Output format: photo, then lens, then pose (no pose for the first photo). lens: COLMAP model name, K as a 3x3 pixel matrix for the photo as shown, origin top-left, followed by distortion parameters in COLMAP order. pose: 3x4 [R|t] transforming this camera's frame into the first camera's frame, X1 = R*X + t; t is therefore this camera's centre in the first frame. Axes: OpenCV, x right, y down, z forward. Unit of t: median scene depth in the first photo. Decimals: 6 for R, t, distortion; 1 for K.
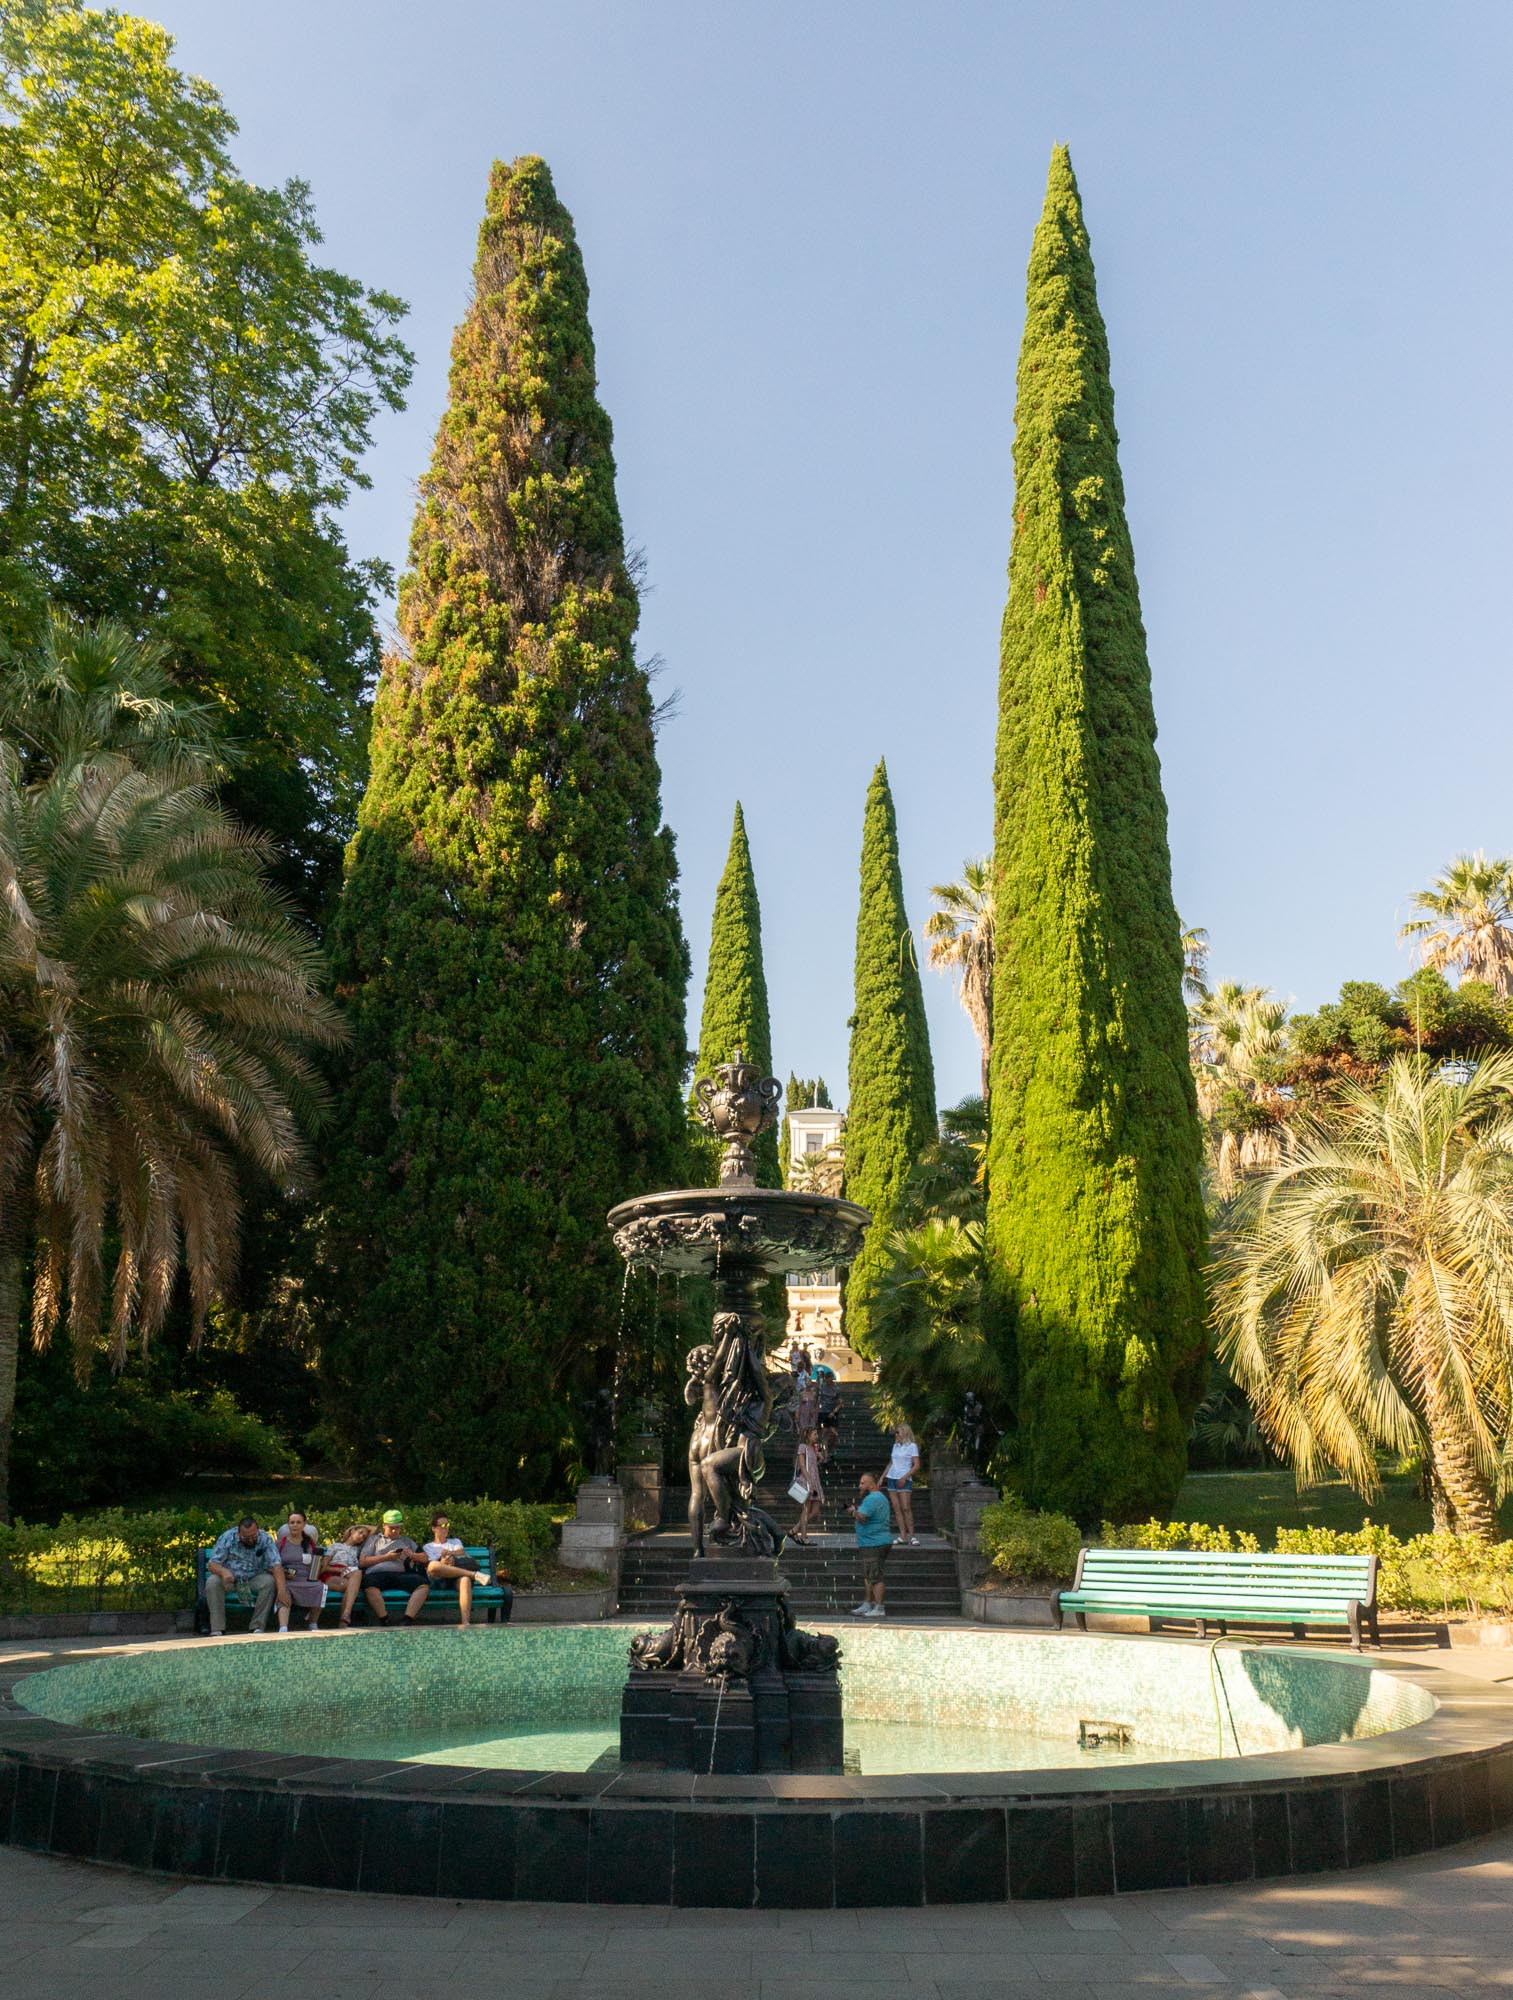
lens RADIAL K [[1547.4, 0, 753.6], [0, 1547.4, 1133.4], [0, 0, 1]] dist [-0.007097, 0.006756]
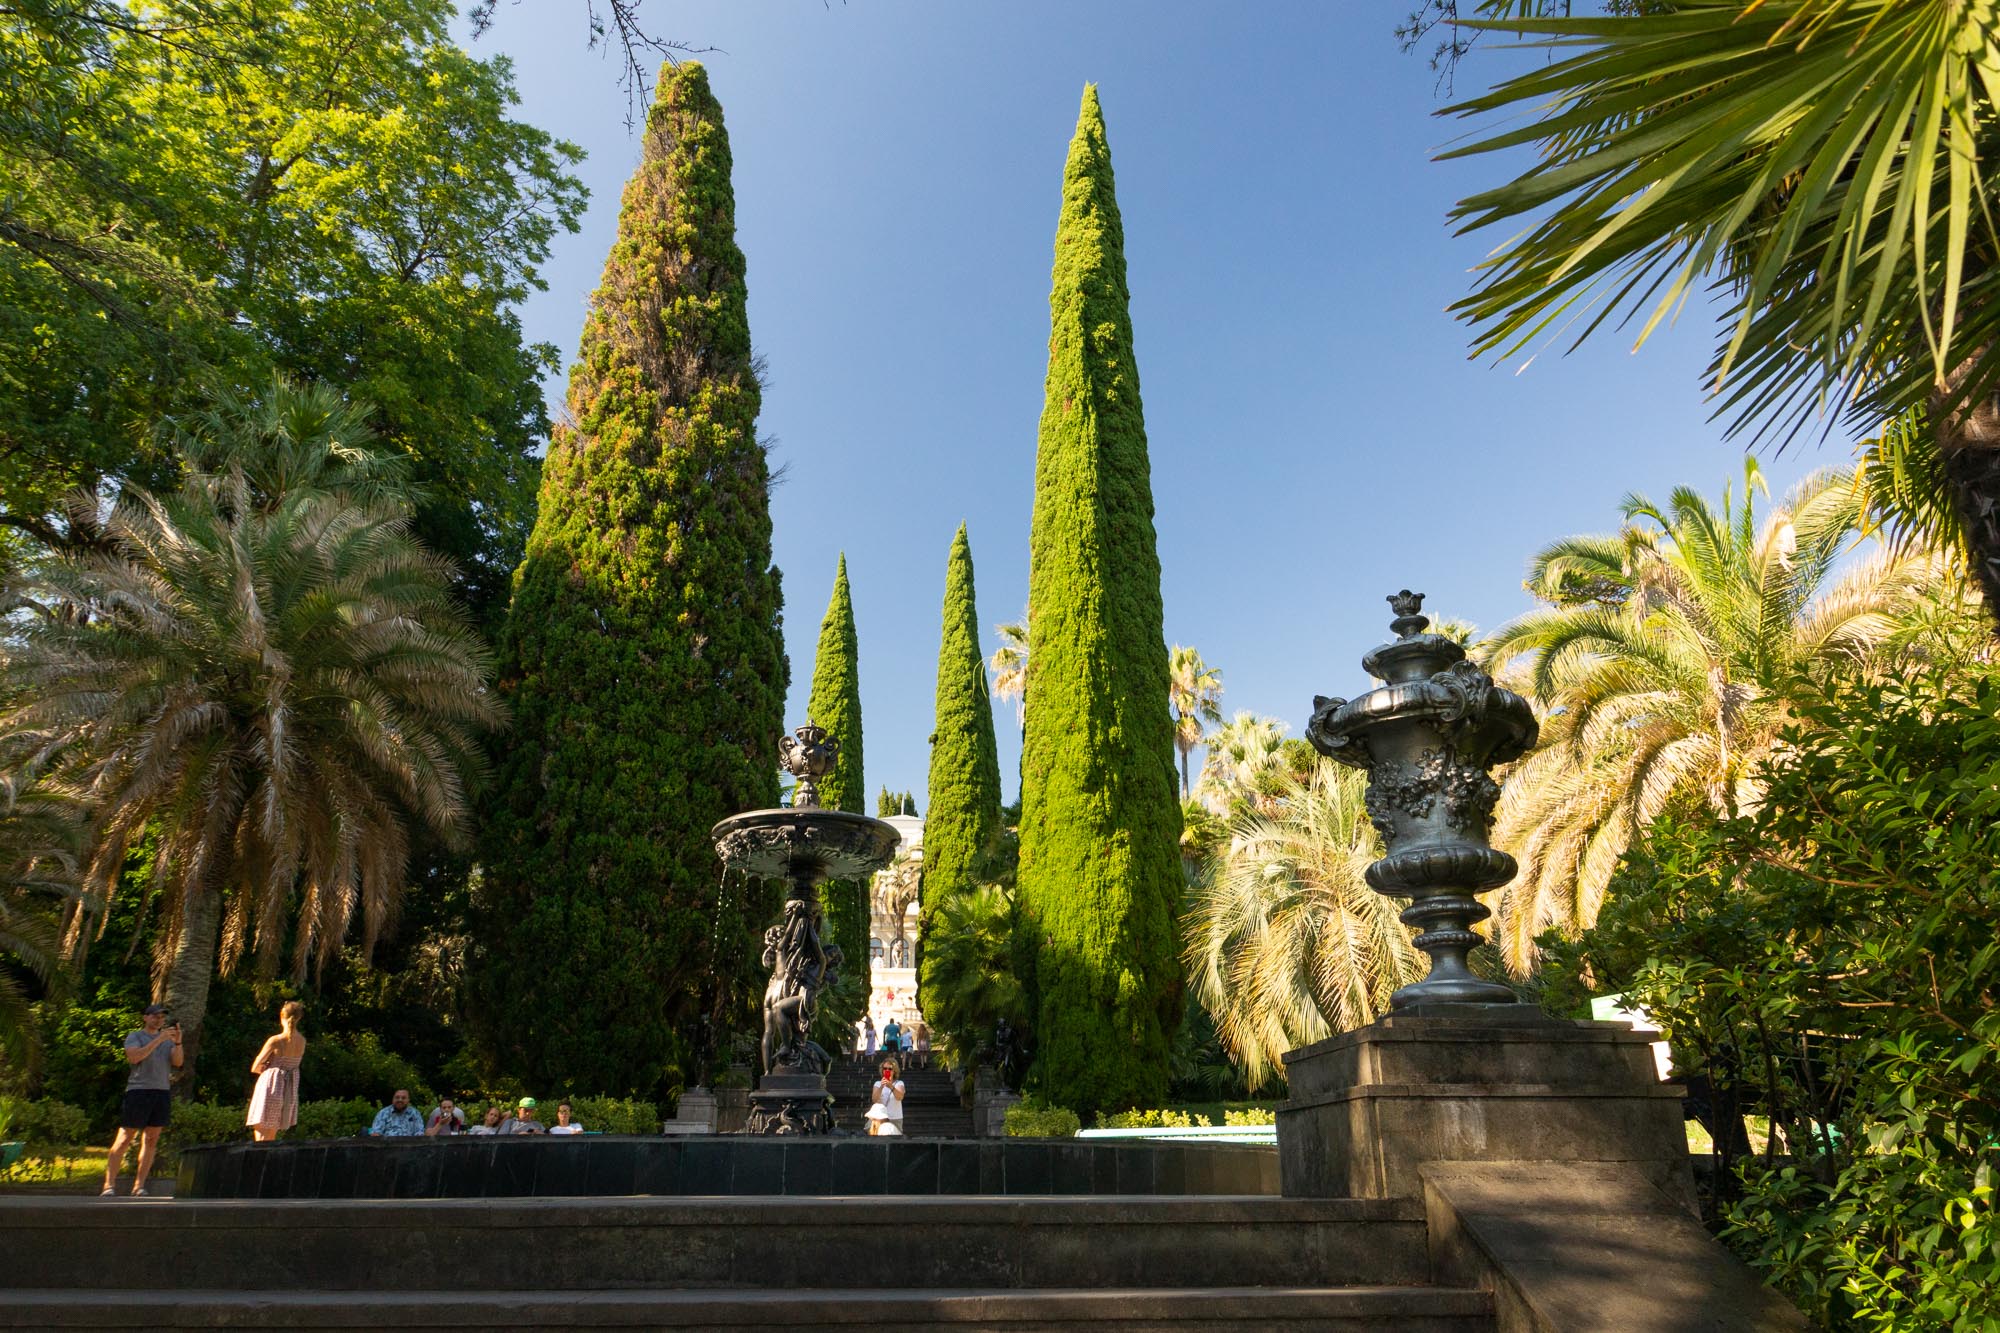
lens RADIAL K [[1366.7, 0, 1007.7], [0, 1366.7, 669.2], [0, 0, 1]] dist [-0.007160, -0.005247]
pose [[0.993524, 0.031902, 0.109052, 0.015830], [-0.017537, 0.991329, -0.130230, 0.031896], [-0.112261, 0.127474, 0.985468, -0.133197]]
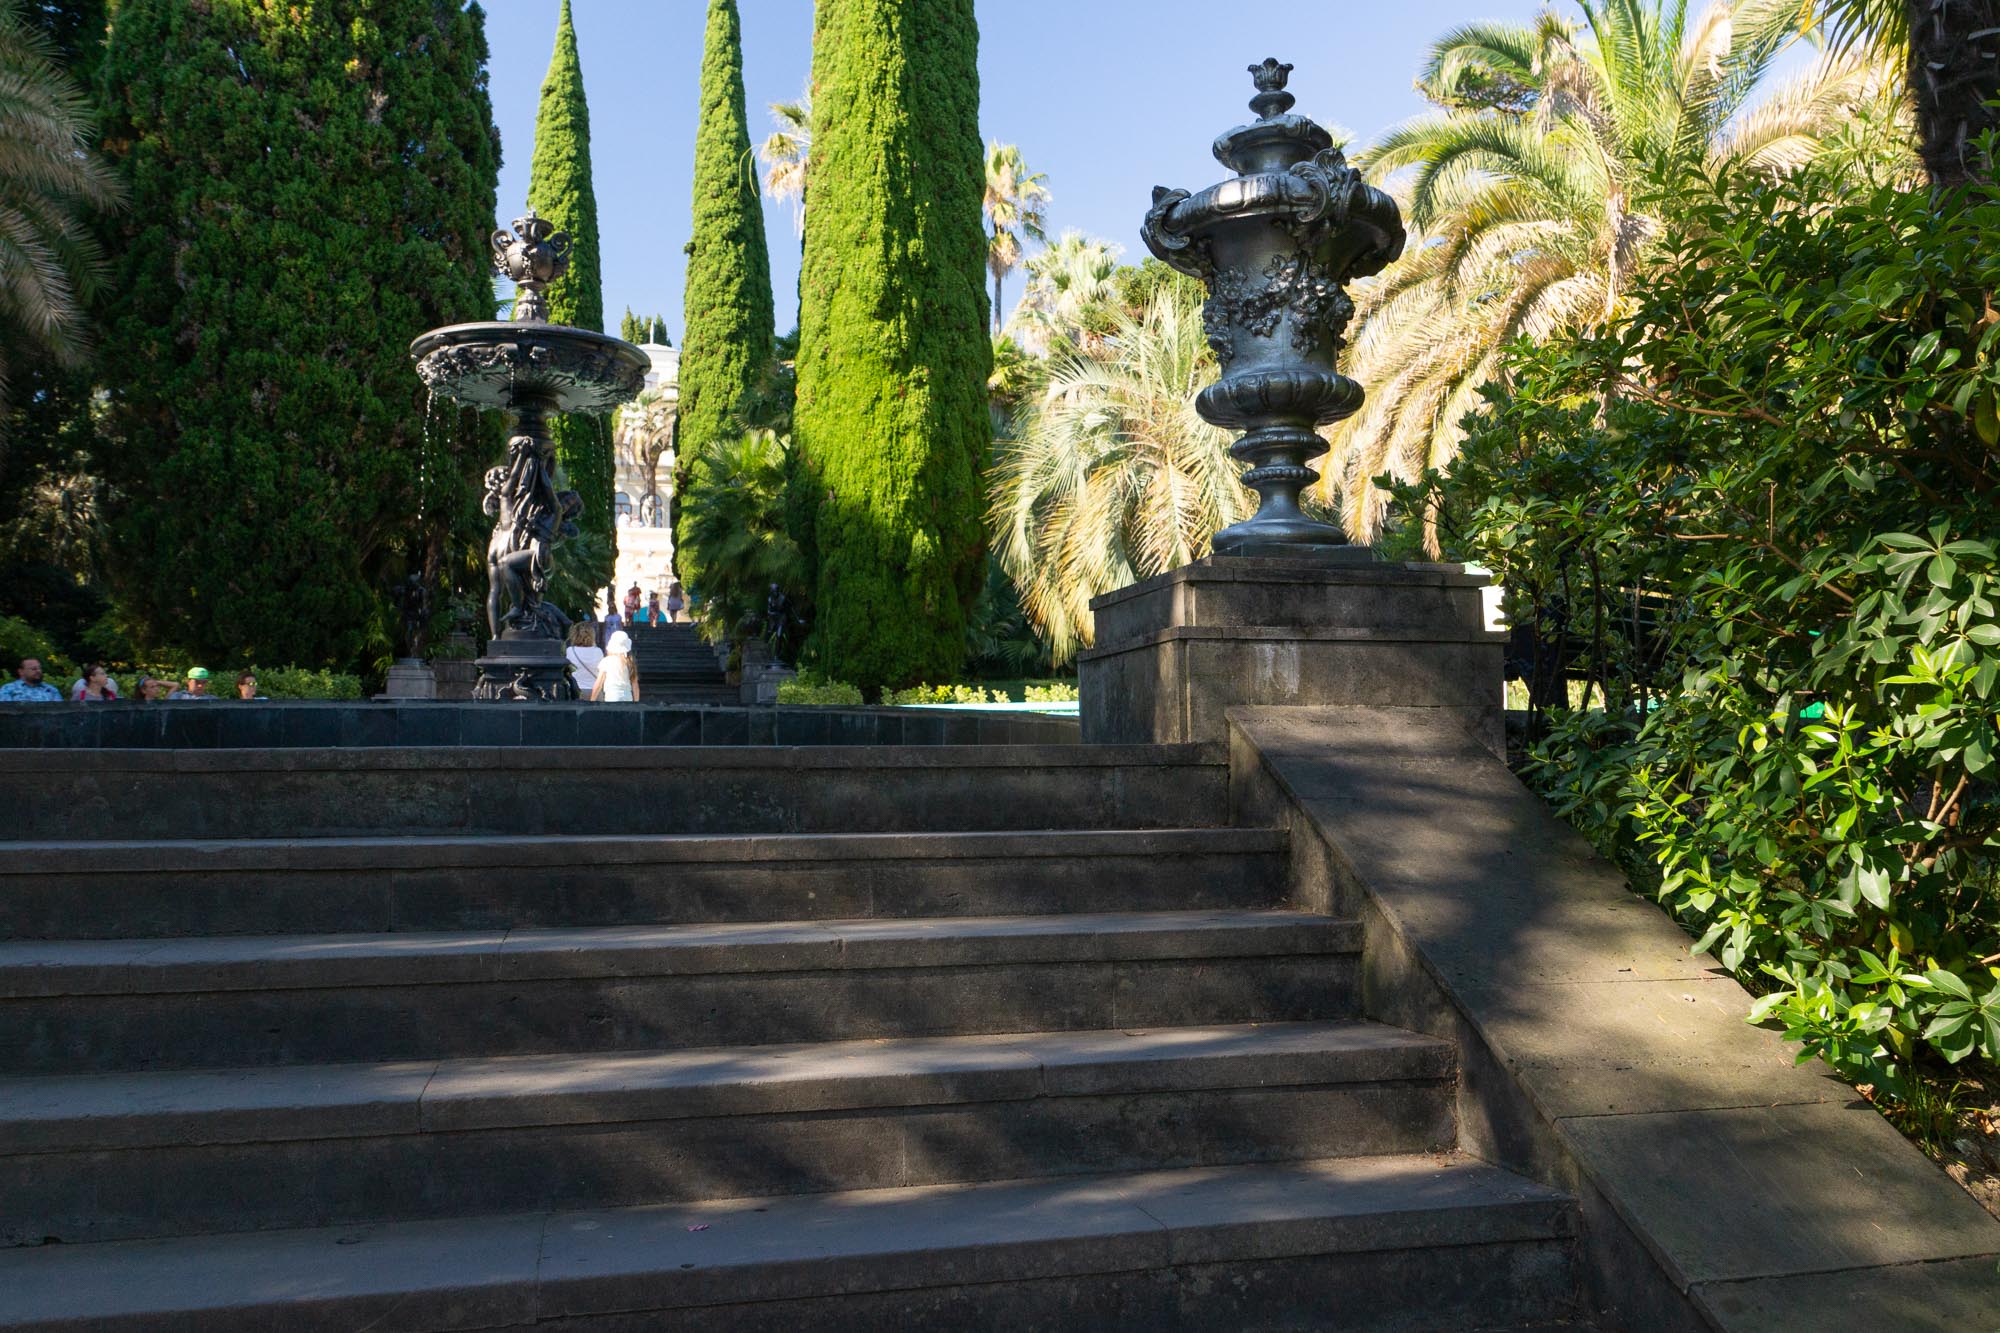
lens RADIAL K [[1622.9, 0, 1010.0], [0, 1622.9, 670.2], [0, 0, 1]] dist [0.006425, -0.008896]
pose [[0.967849, 0.003840, 0.251504, 0.015527], [-0.046333, 0.985495, 0.163256, 0.035403], [-0.247229, -0.169660, 0.953988, -0.135951]]
